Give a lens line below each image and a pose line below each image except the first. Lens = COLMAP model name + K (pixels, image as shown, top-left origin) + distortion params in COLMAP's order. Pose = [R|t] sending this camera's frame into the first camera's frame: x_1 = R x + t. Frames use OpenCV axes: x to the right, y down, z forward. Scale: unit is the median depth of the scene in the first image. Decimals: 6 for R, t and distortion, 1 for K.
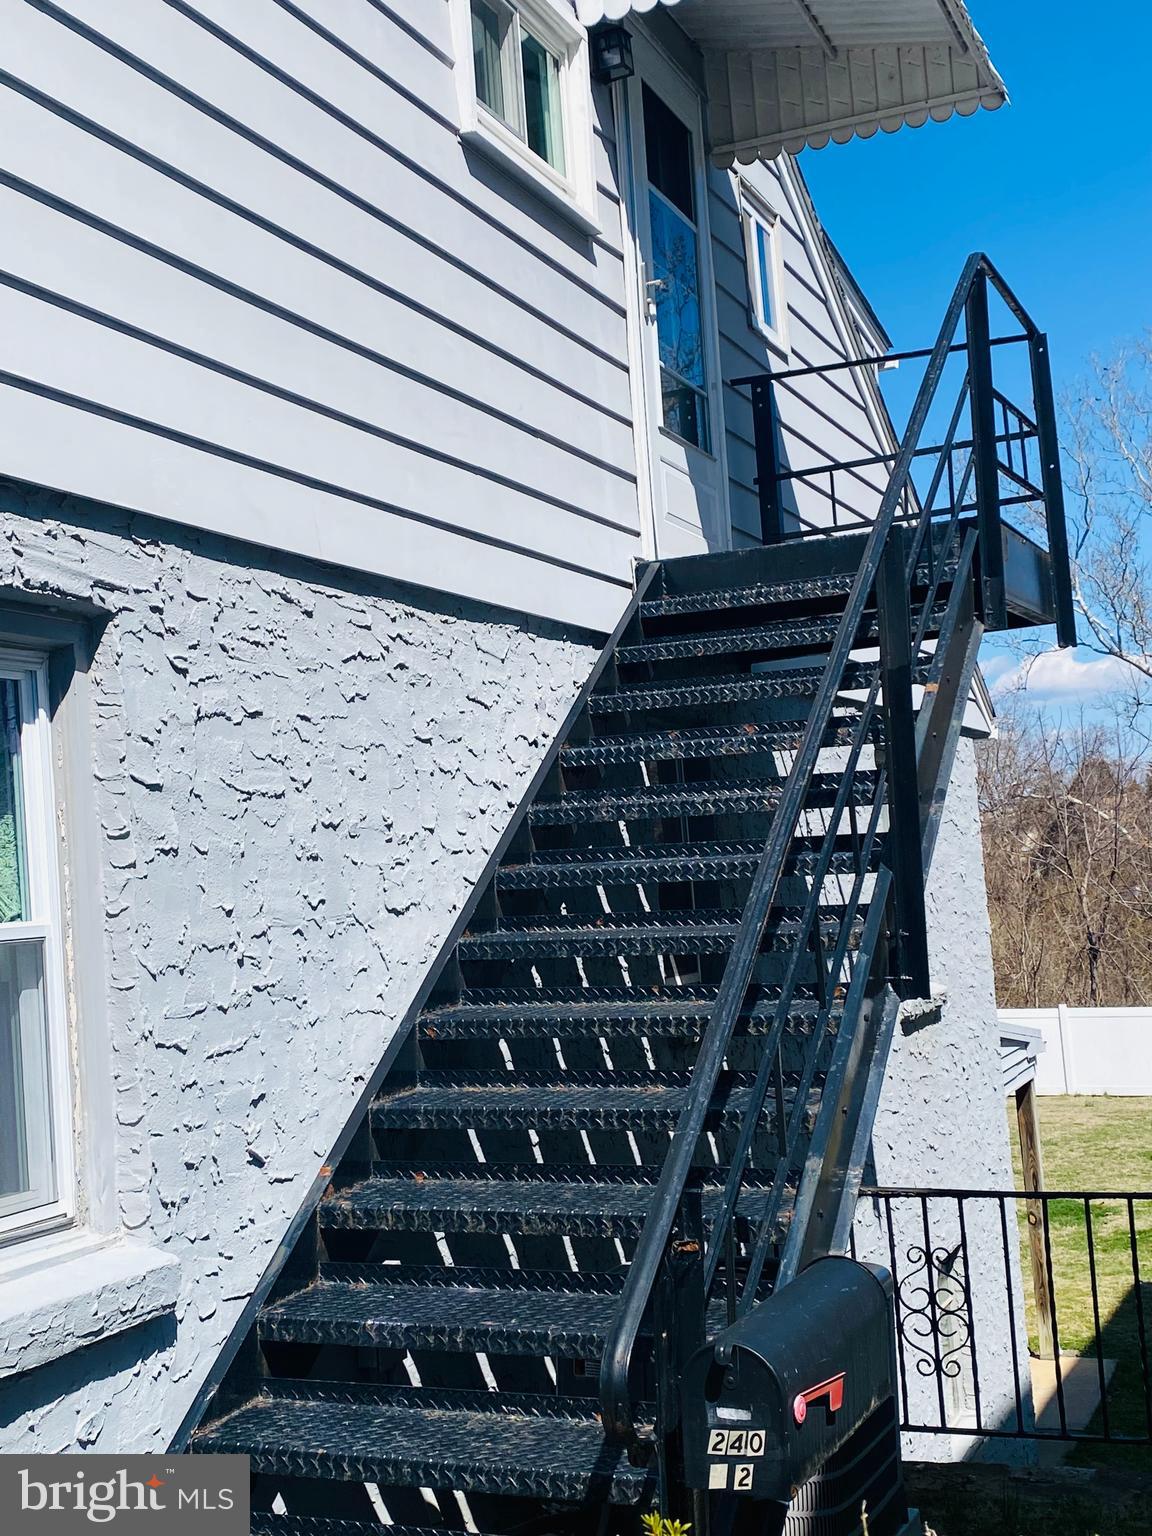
lens RADIAL K [[1913.1, 0, 575.9], [0, 1913.1, 770.1], [0, 0, 1]] dist [0.023480, 0.000000]
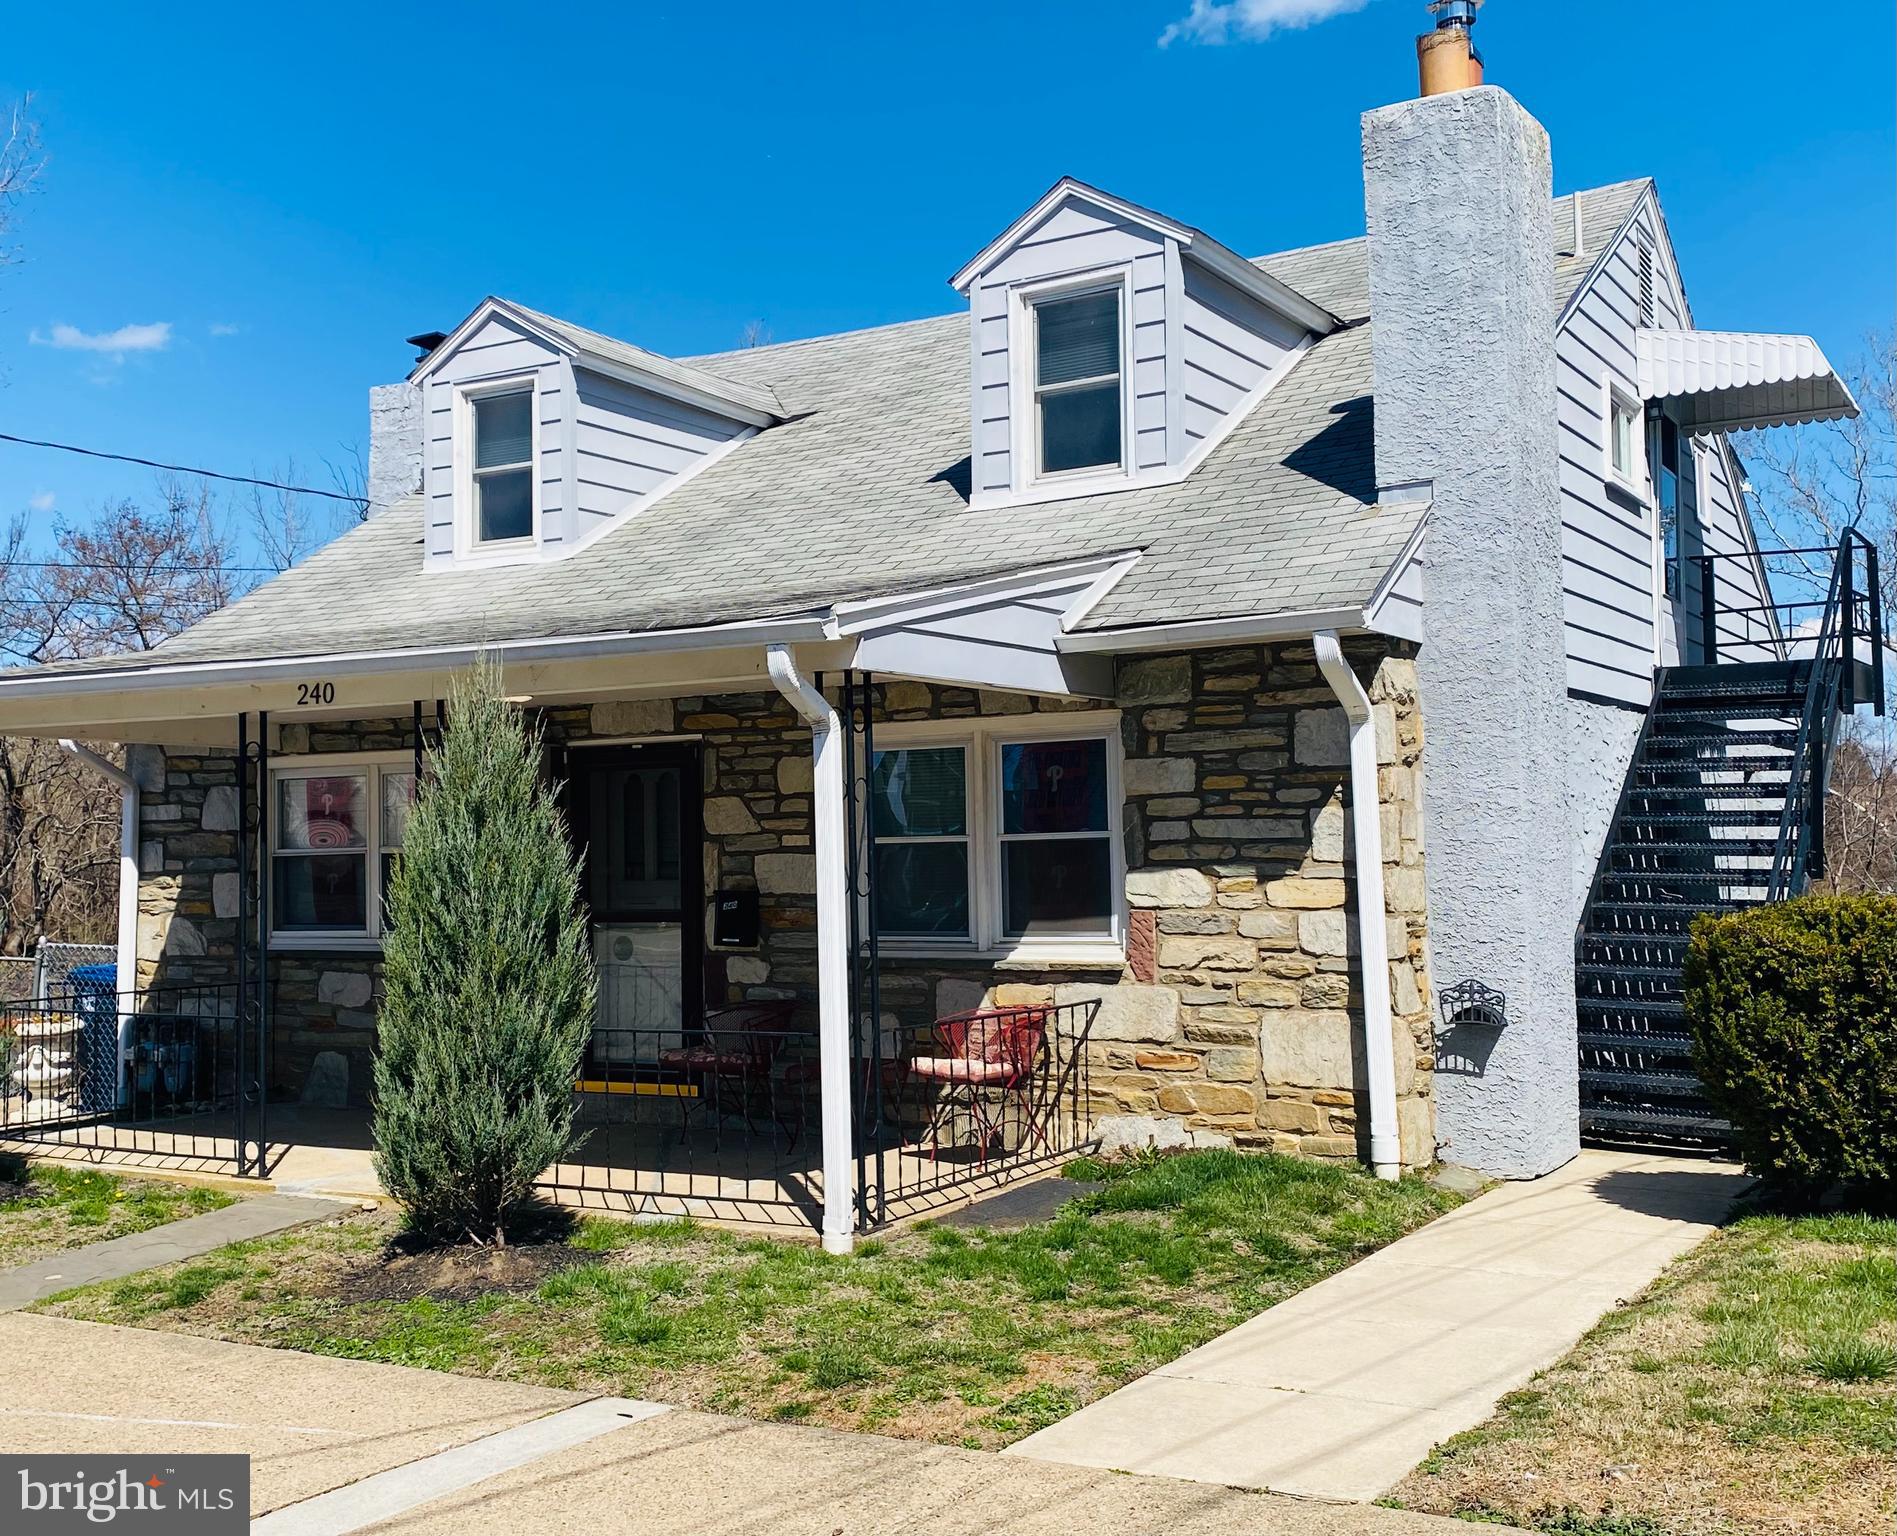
lens RADIAL K [[2002.0, 0, 948.0], [0, 2002.0, 762.2], [0, 0, 1]] dist [0.004692, 0.000000]
pose [[0.986551, 0.047813, -0.156305, -0.349904], [-0.044627, 0.998719, 0.023830, -0.026822], [0.157245, -0.016534, 0.987421, -1.129799]]
